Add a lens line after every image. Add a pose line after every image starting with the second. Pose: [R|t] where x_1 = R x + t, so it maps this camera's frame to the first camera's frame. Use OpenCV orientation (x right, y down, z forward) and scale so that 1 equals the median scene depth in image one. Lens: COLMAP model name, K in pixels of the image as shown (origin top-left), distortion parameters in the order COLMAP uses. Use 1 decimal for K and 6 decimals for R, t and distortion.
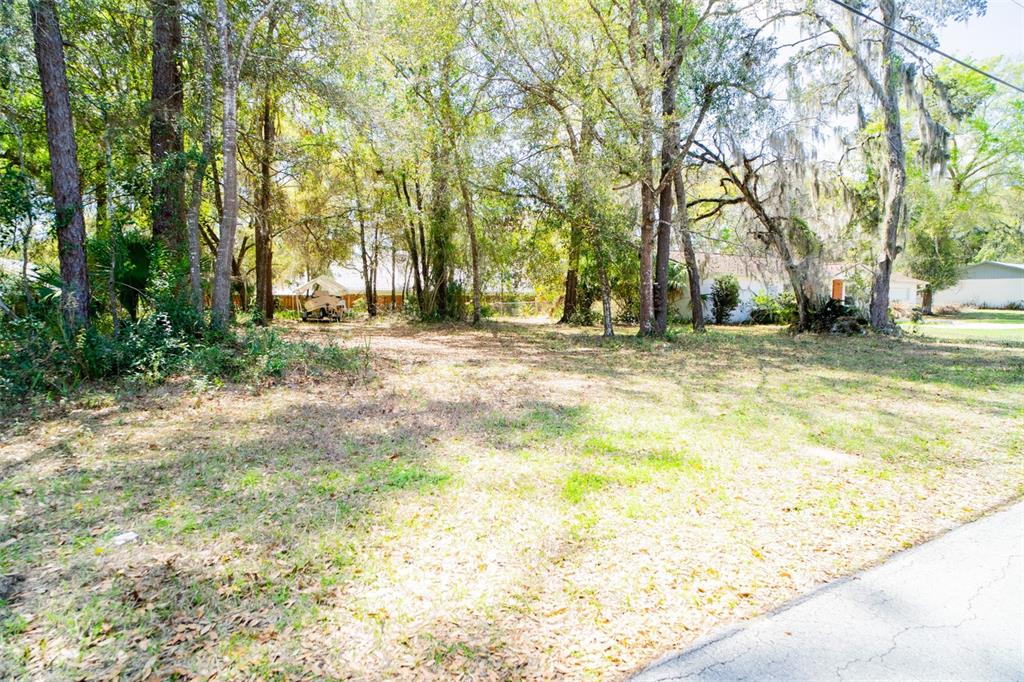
lens RADIAL K [[531.2, 0, 514.8], [0, 531.2, 340.1], [0, 0, 1]] dist [0.000364, 0.003274]
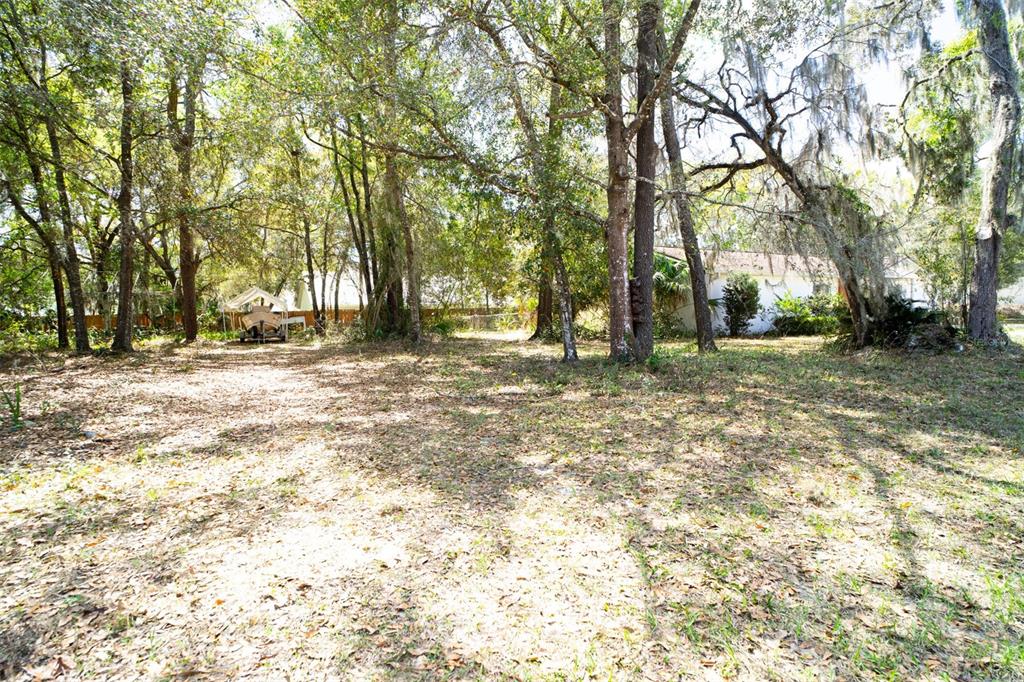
lens RADIAL K [[531.2, 0, 508.8], [0, 531.2, 340.2], [0, 0, 1]] dist [0.000364, 0.003274]
pose [[0.999335, -0.020803, -0.029937, 0.104868], [0.020039, 0.999472, -0.025588, -0.015558], [0.030454, 0.024971, 0.999224, 0.285891]]
